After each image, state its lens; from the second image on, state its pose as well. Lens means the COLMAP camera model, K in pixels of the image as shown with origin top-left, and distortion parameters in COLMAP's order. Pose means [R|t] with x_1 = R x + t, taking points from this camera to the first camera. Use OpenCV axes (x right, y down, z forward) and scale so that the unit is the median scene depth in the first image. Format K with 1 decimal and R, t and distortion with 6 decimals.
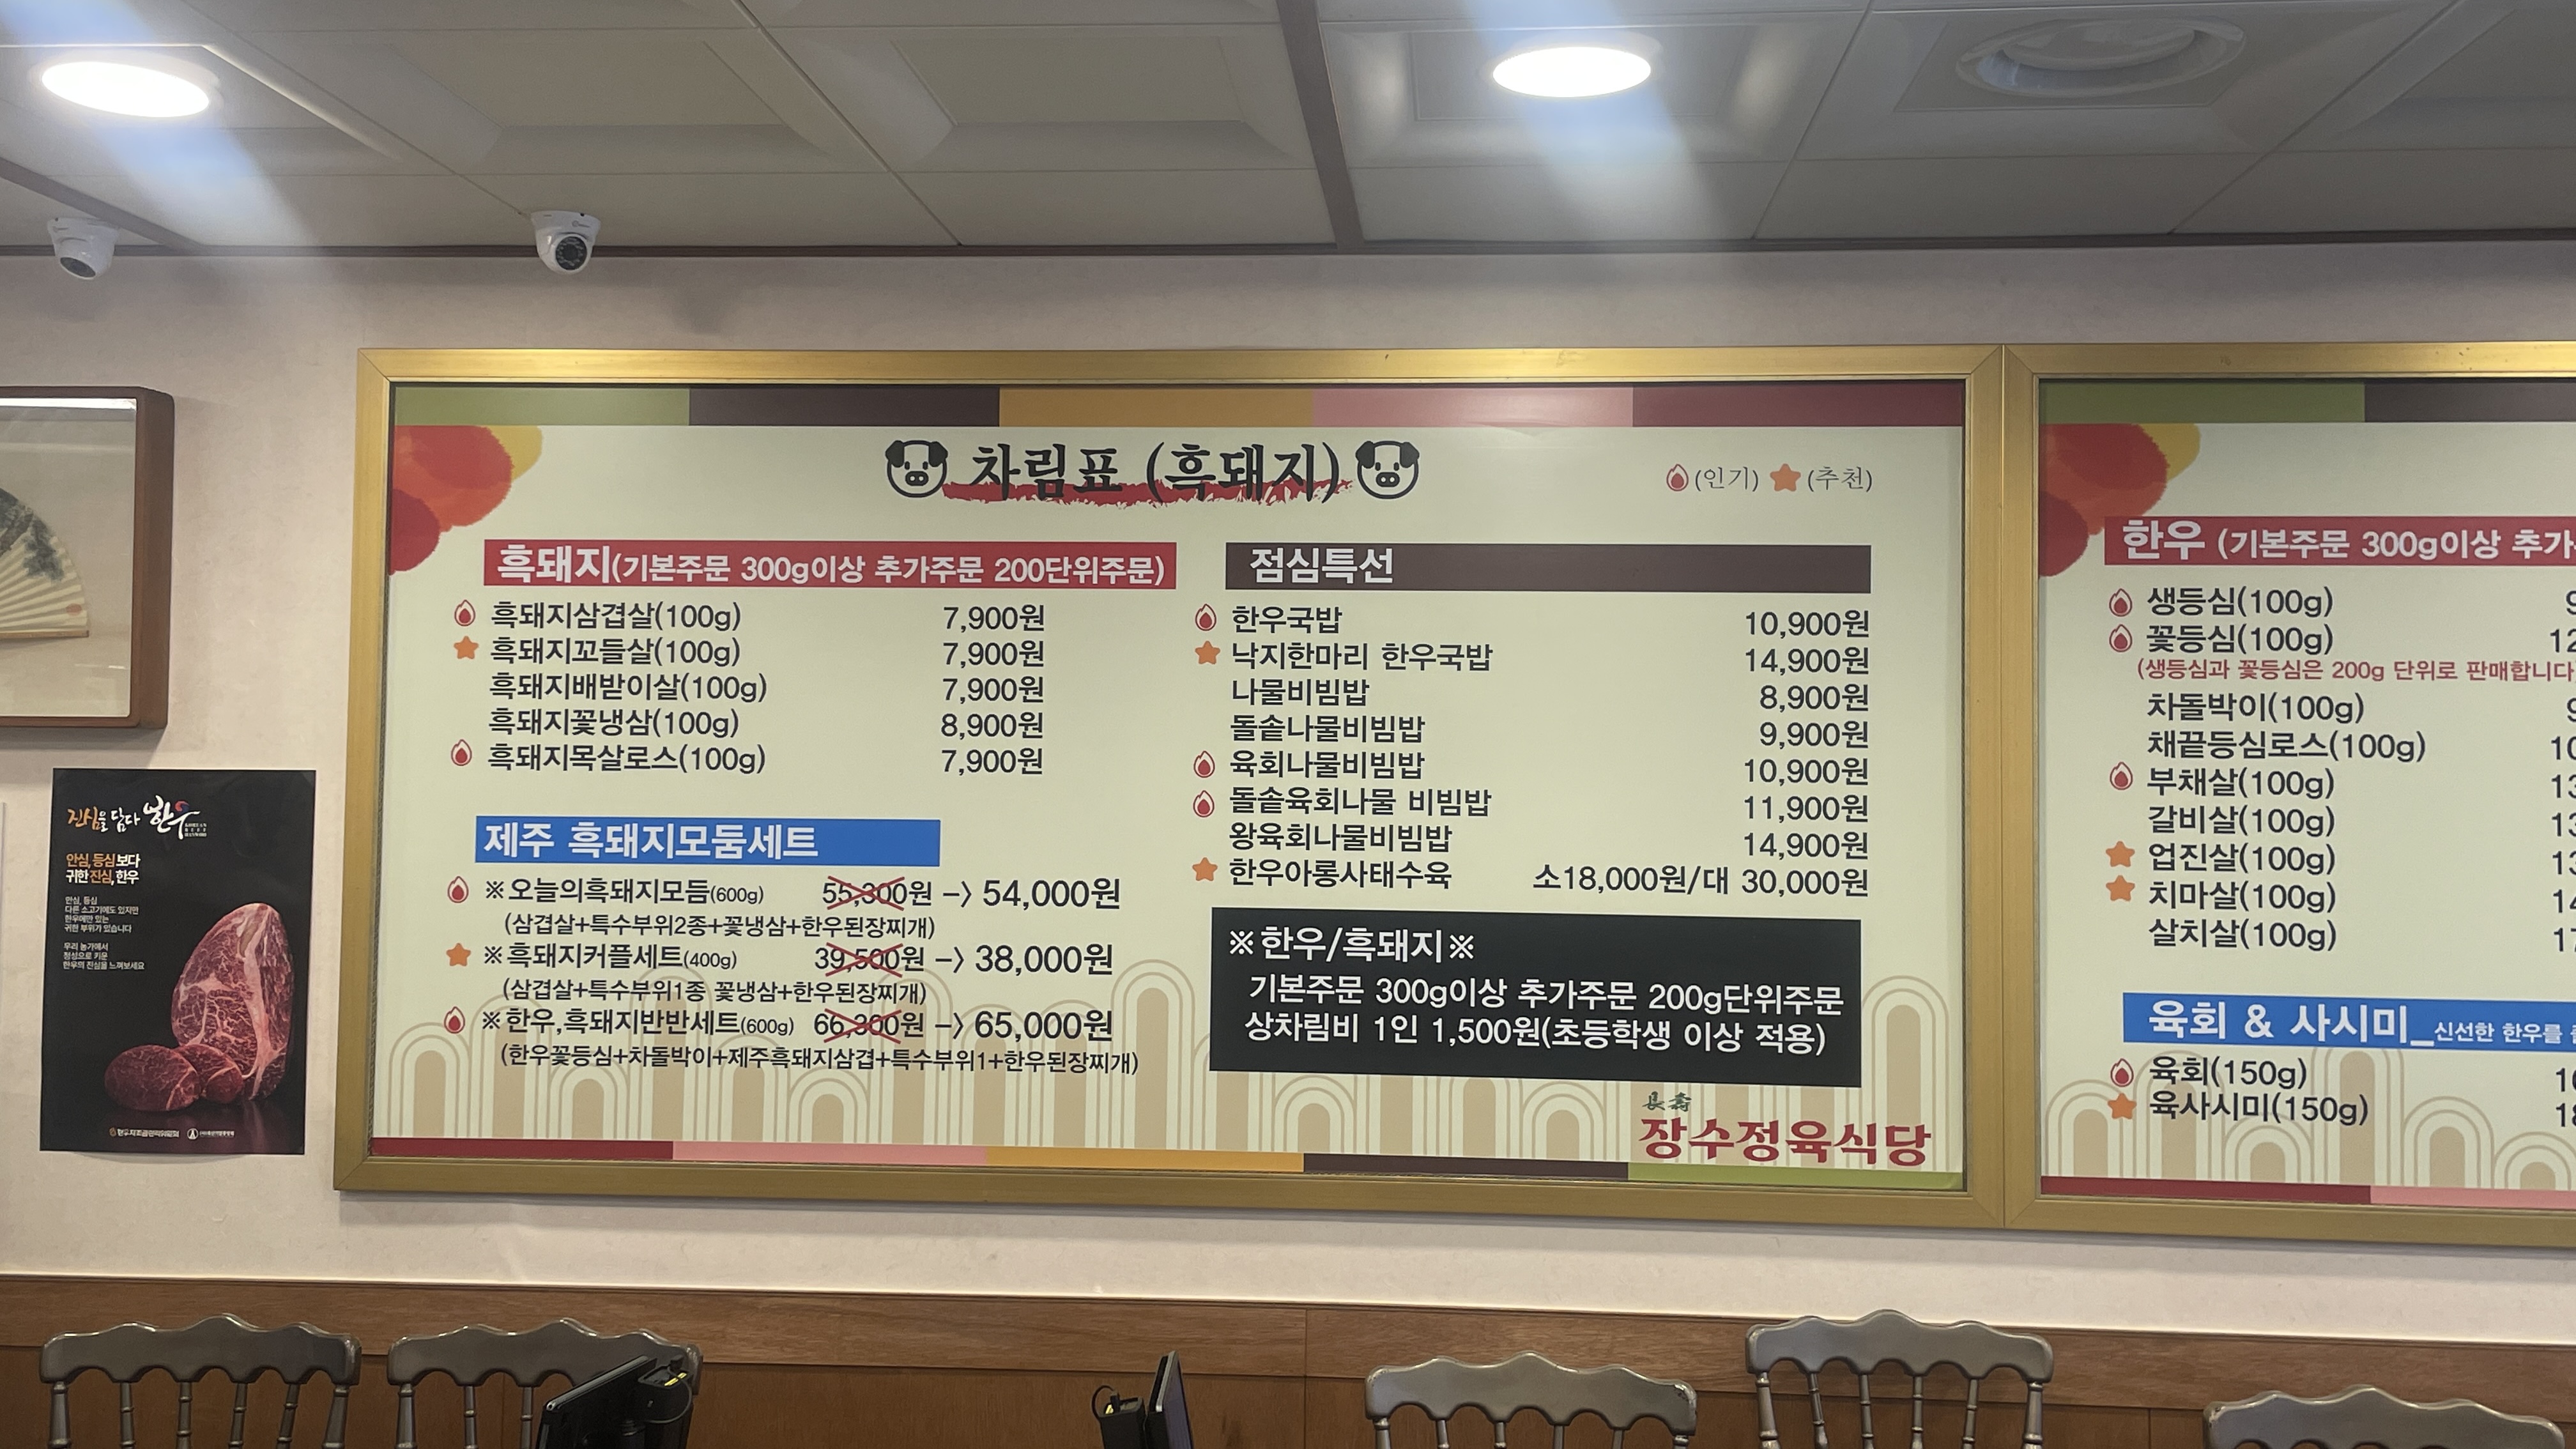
lens RADIAL K [[2409.1, 0, 1288.0], [0, 2409.1, 724.5], [0, 0, 1]] dist [0.119673, -0.167920]
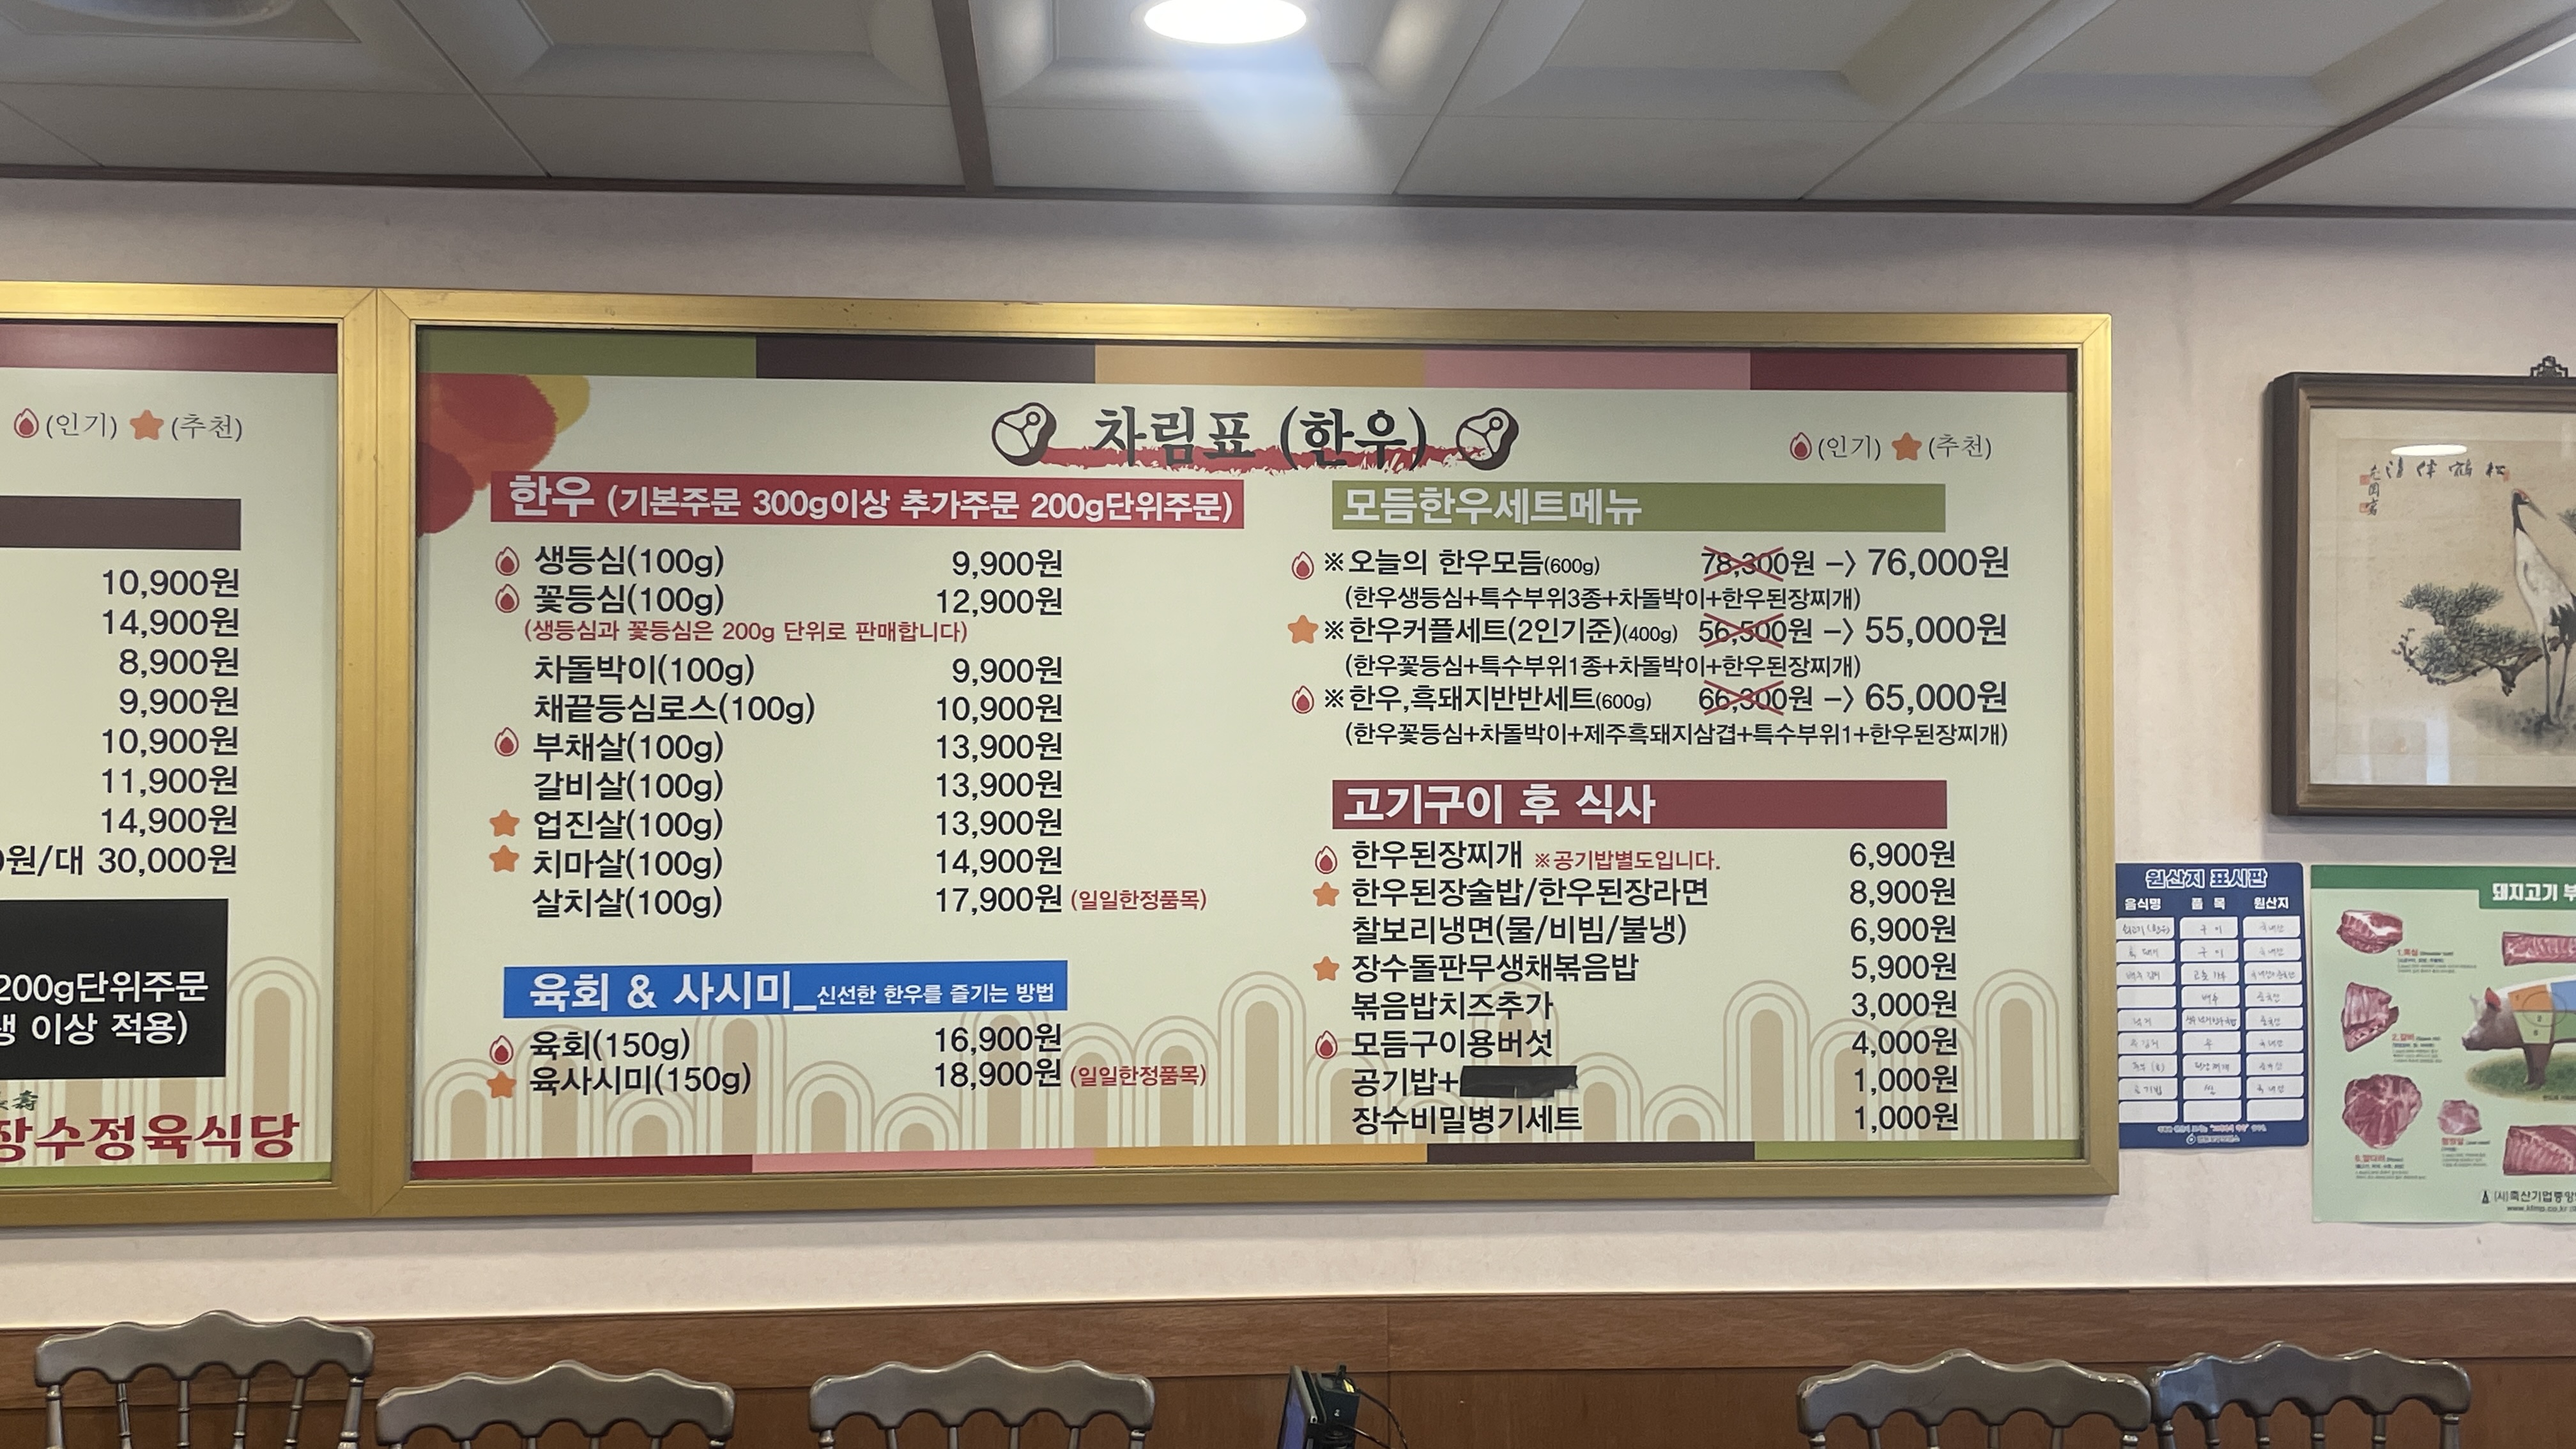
lens RADIAL K [[2534.3, 0, 1288.0], [0, 2534.3, 724.5], [0, 0, 1]] dist [0.065088, -0.102776]
pose [[0.986529, -0.010335, 0.163262, 0.482510], [0.008555, 0.999896, 0.011602, 0.005267], [-0.163365, -0.010049, 0.986514, -0.040776]]
